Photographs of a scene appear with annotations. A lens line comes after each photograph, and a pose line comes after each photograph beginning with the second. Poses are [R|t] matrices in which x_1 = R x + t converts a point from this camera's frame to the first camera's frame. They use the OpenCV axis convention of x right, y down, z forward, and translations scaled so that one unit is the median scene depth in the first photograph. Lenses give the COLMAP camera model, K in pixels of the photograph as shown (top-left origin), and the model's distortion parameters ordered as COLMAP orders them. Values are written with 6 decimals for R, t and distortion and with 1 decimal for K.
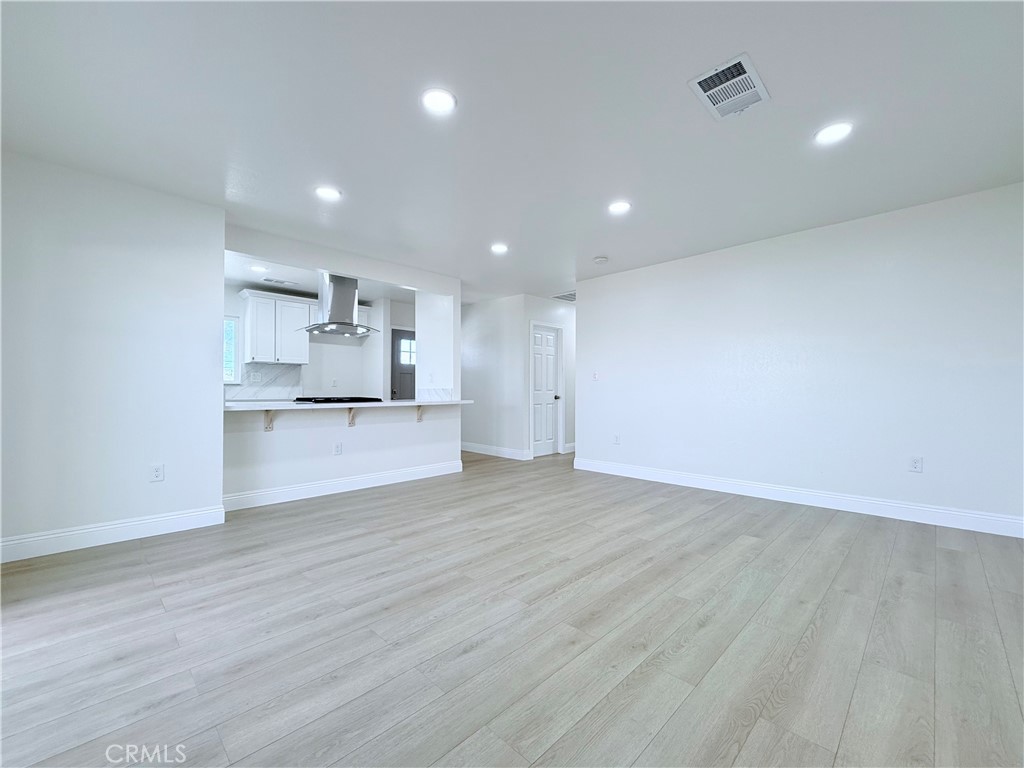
lens RADIAL K [[426.0, 0, 512.0], [0, 426.0, 384.0], [0, 0, 1]] dist [0.000226, -0.000035]
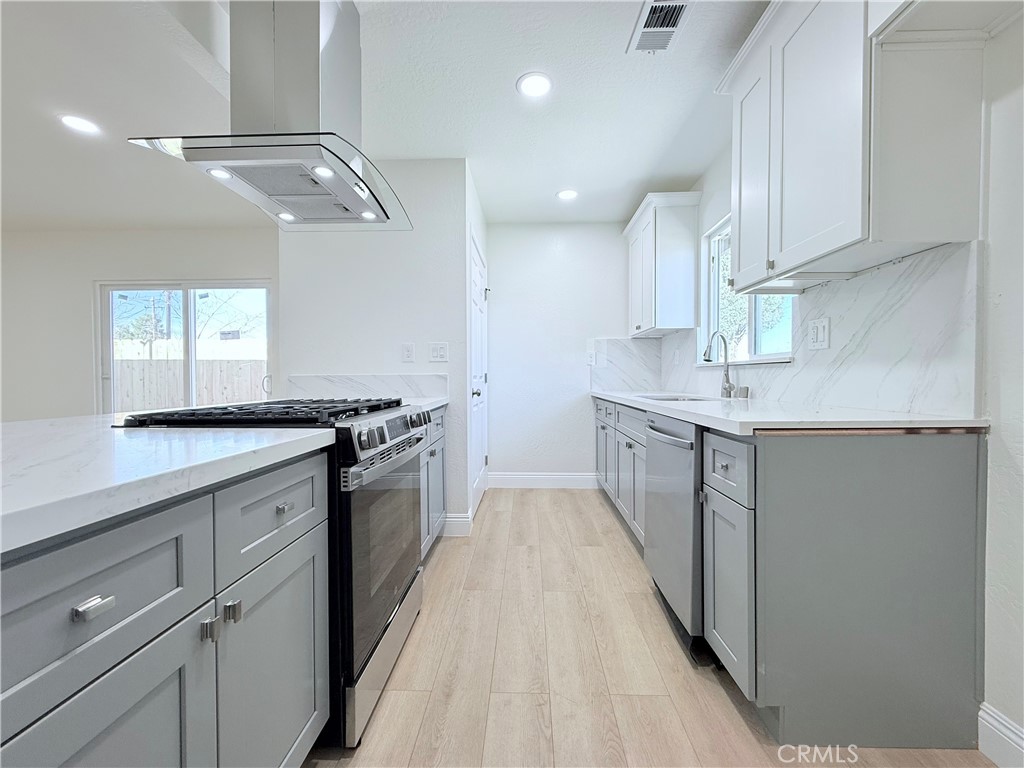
lens RADIAL K [[422.3, 0, 509.9], [0, 422.3, 383.8], [0, 0, 1]] dist [0.000753, -0.000269]
pose [[-0.735437, 0.012967, -0.677469, -0.437033], [0.012560, 0.999906, 0.005504, 0.024461], [0.677477, -0.004461, -0.735530, 1.889349]]
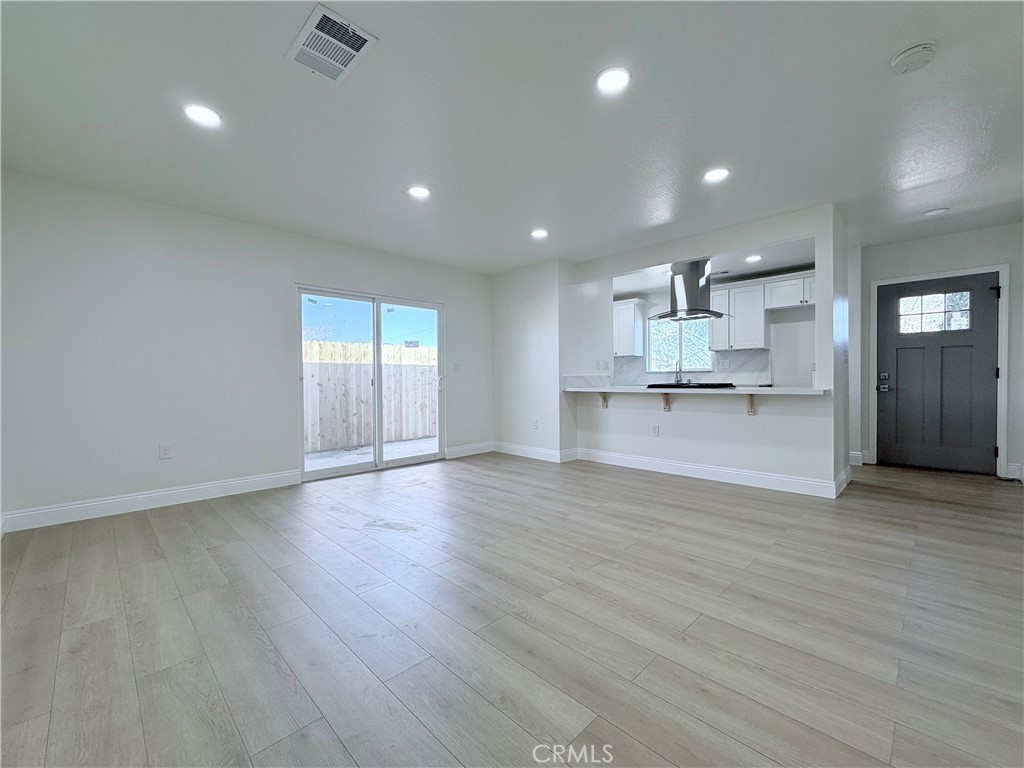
lens RADIAL K [[426.0, 0, 512.0], [0, 426.0, 384.0], [0, 0, 1]] dist [0.000226, -0.000035]
pose [[-0.006532, 0.011564, -0.999912, 0.855185], [0.024063, 0.999645, 0.011404, 0.016049], [0.999689, -0.023987, -0.006808, 0.824495]]
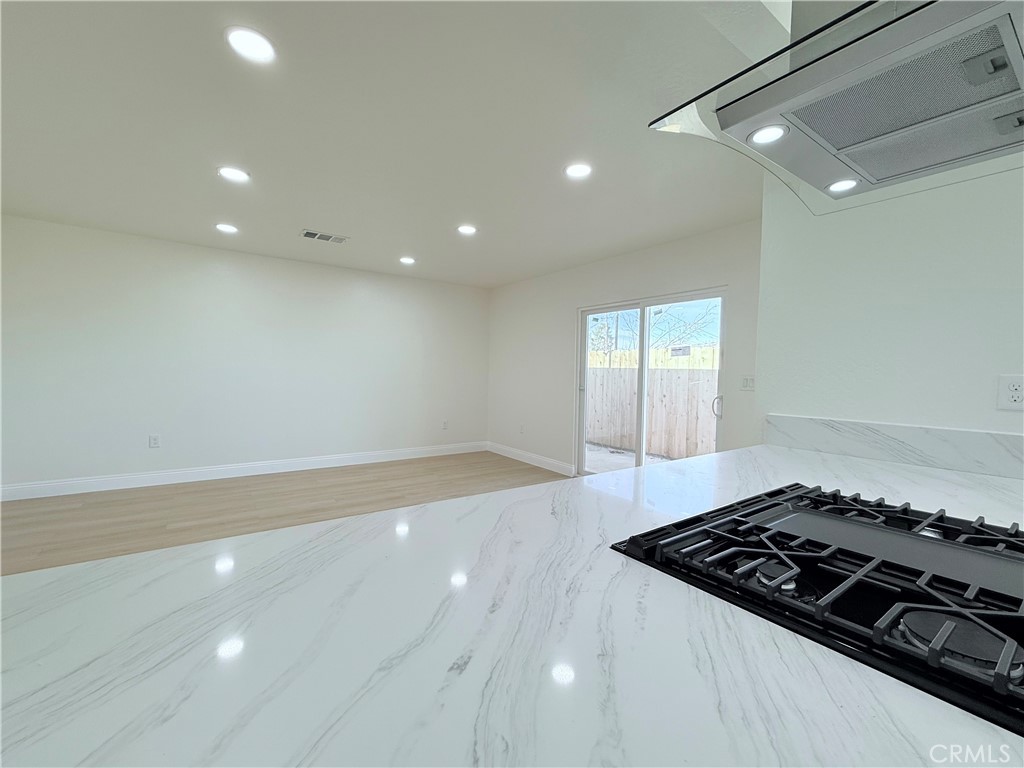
lens RADIAL K [[422.3, 0, 509.9], [0, 422.3, 383.8], [0, 0, 1]] dist [0.000753, -0.000269]
pose [[-0.984528, -0.026497, 0.173214, -0.413520], [-0.023866, 0.999566, 0.017258, -0.039115], [-0.173596, 0.012857, -0.984733, 1.665858]]
